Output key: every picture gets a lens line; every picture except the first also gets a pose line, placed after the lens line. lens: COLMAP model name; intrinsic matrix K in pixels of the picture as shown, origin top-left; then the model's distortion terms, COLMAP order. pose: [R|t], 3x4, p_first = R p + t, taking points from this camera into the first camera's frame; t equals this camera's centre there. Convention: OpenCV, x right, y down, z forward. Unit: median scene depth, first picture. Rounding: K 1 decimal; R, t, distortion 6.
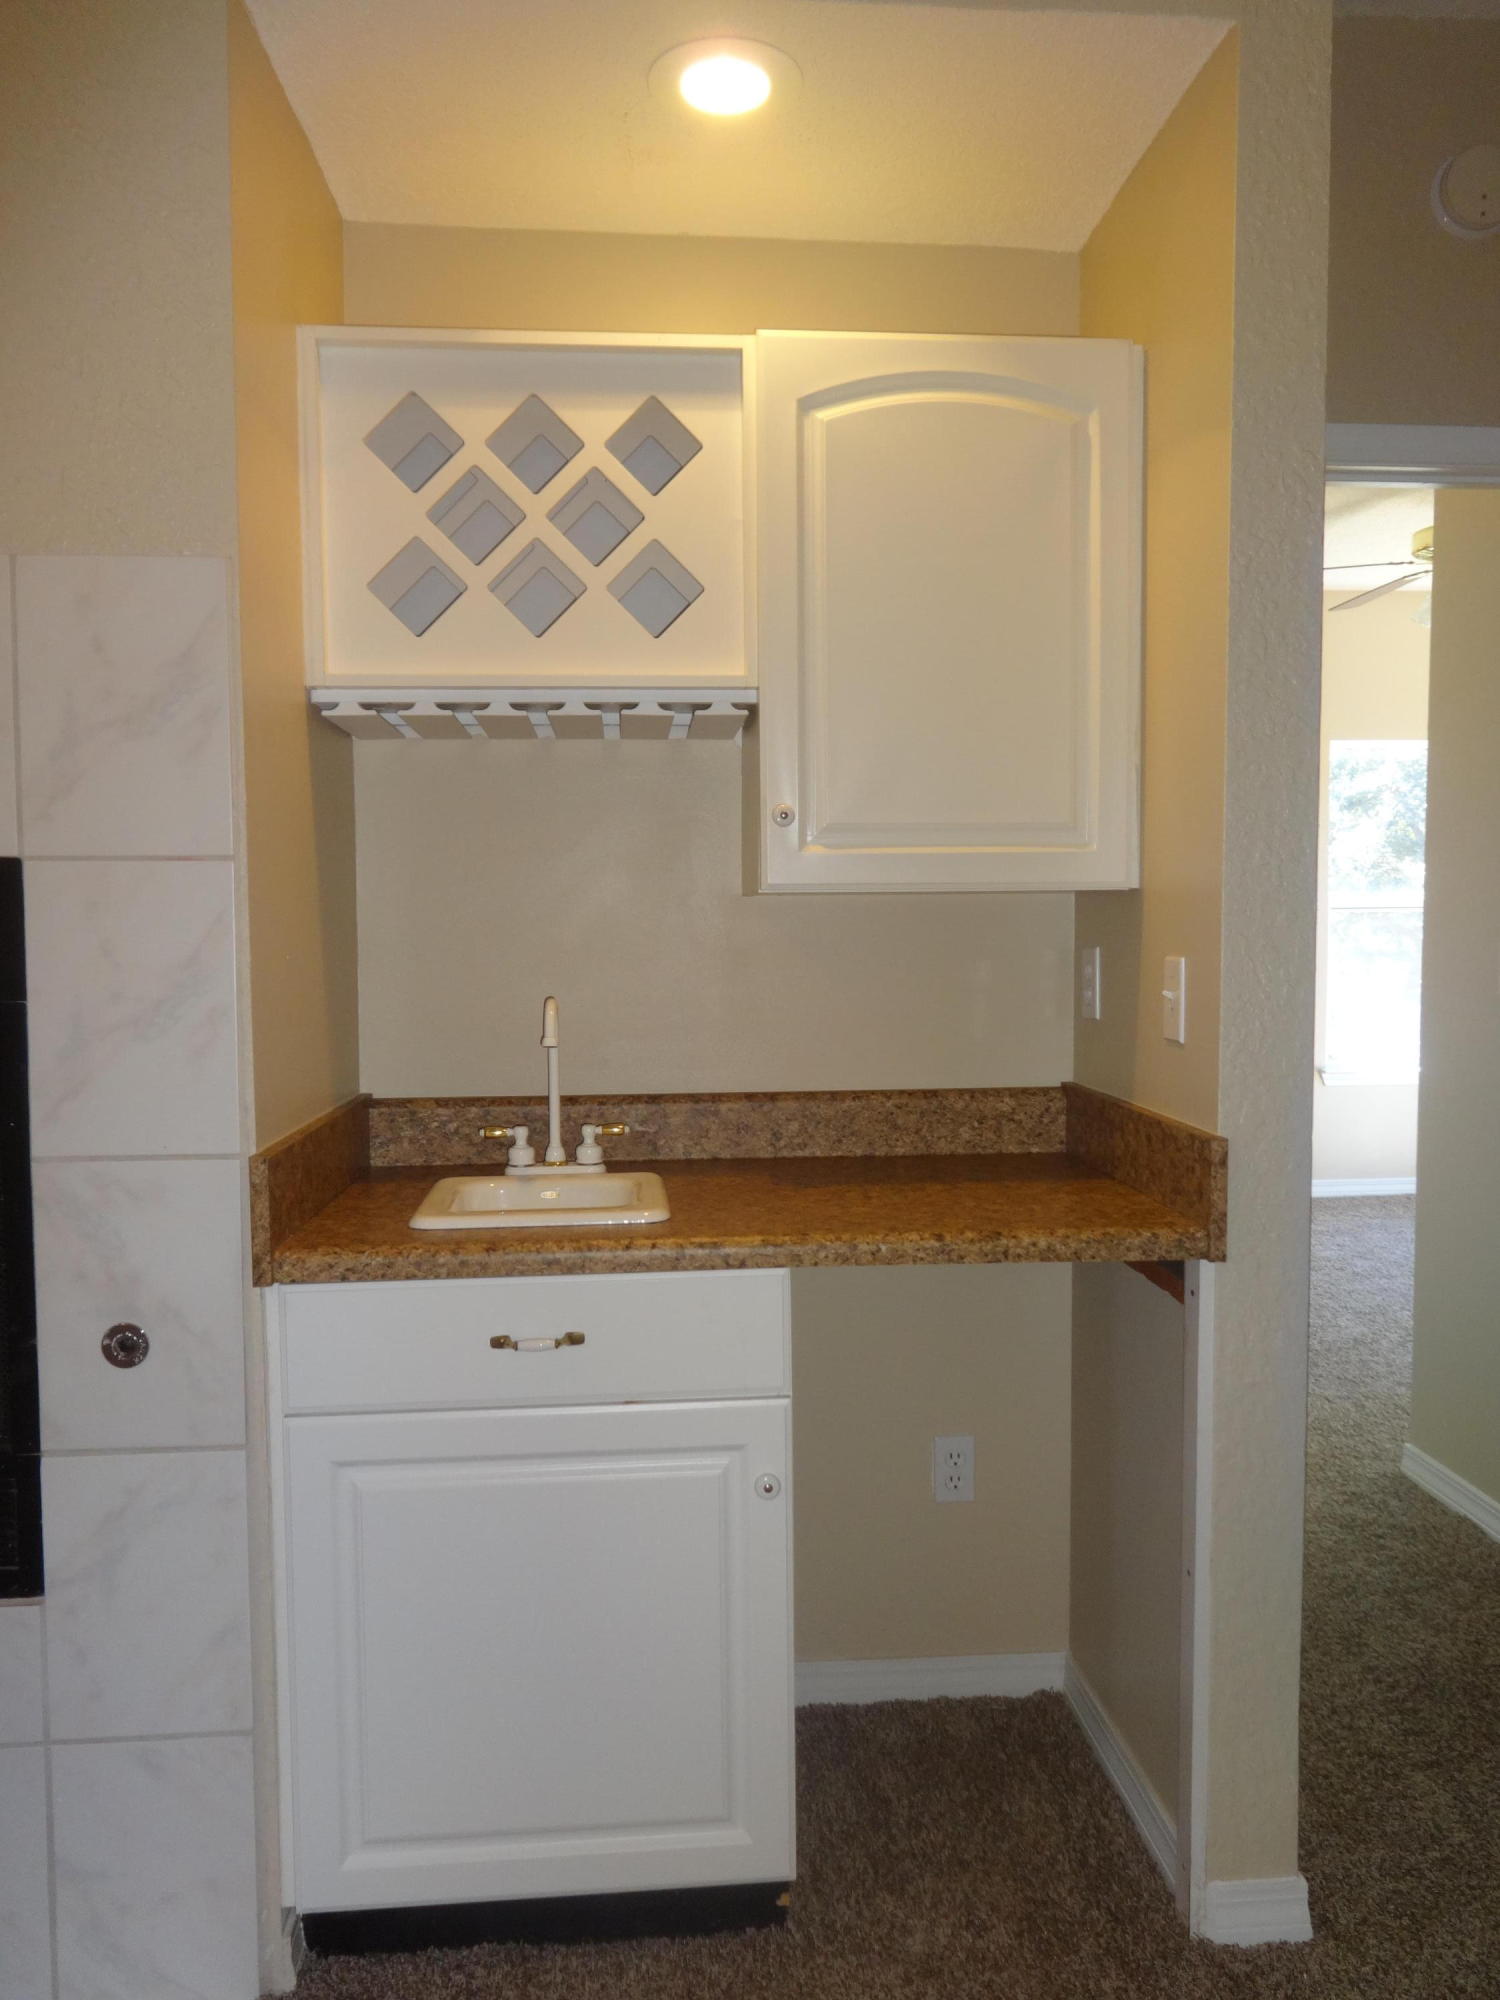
lens RADIAL K [[1503.1, 0, 754.6], [0, 1503.1, 1008.8], [0, 0, 1]] dist [0.001383, 0.005561]
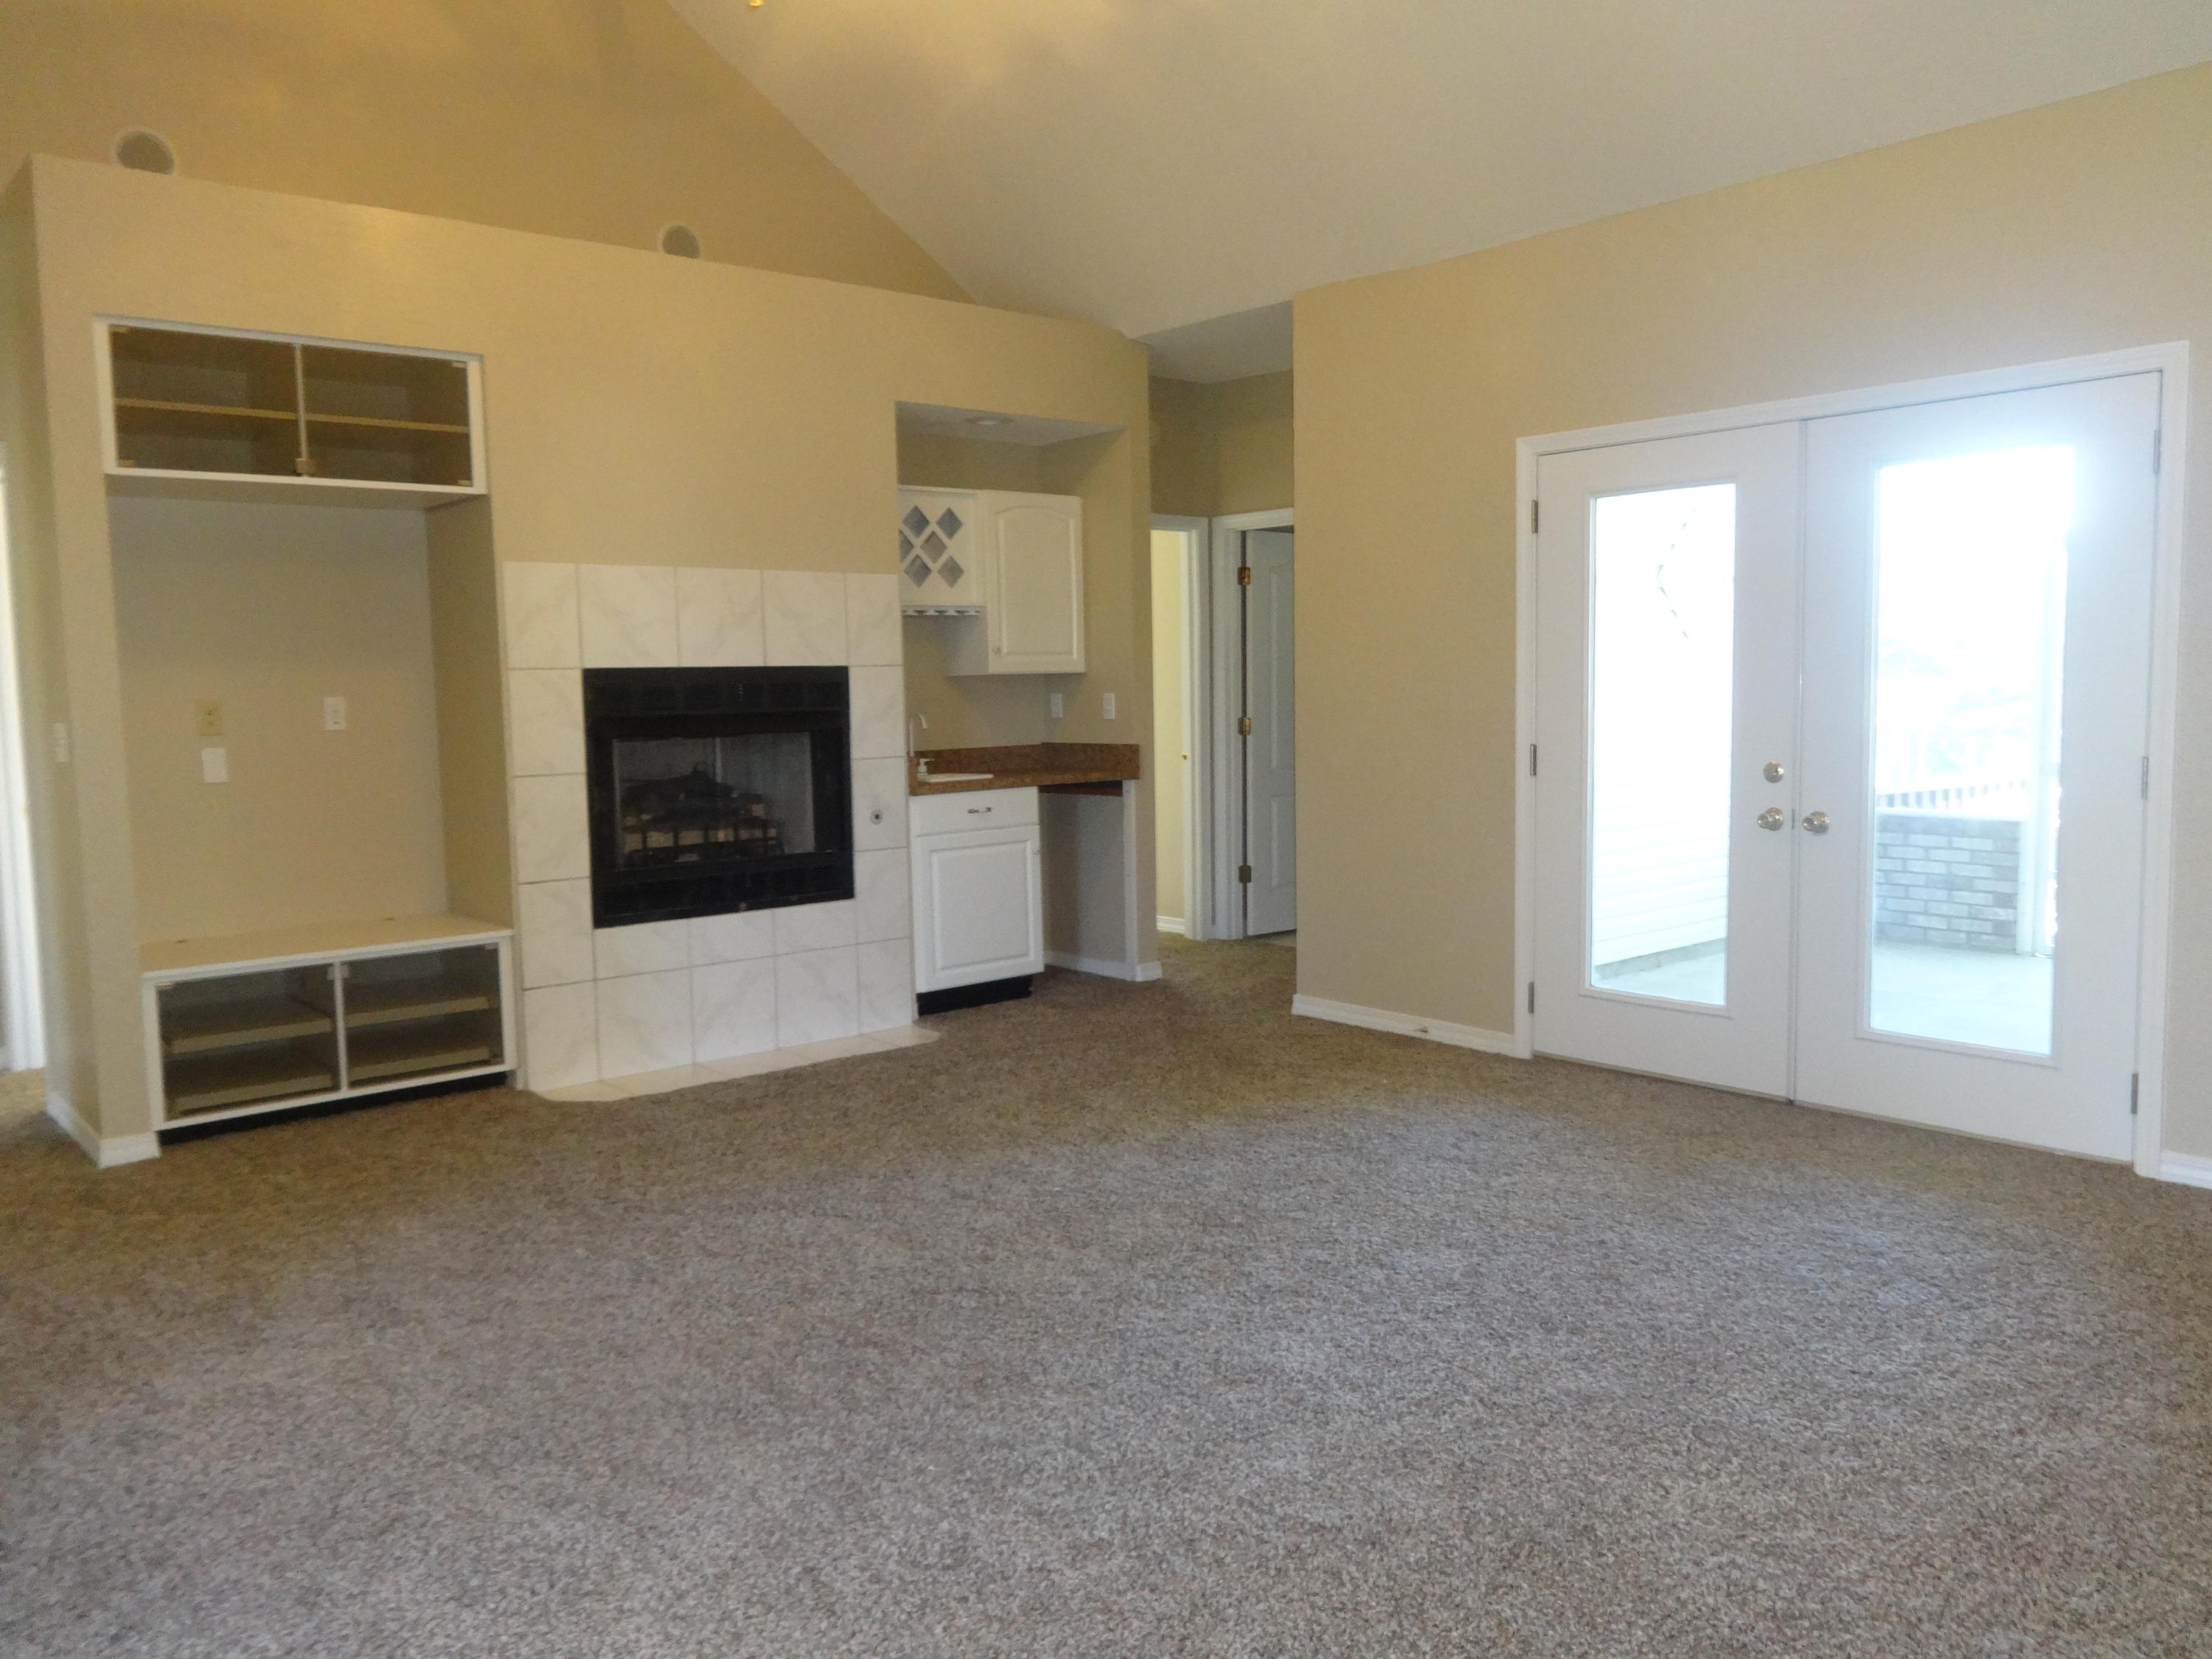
lens RADIAL K [[1662.4, 0, 1111.2], [0, 1662.4, 823.6], [0, 0, 1]] dist [0.001383, 0.005561]
pose [[0.811379, -0.055837, 0.581848, -1.768718], [0.045889, 0.998440, 0.031823, 0.125935], [-0.582717, 0.000880, 0.812675, -1.856579]]
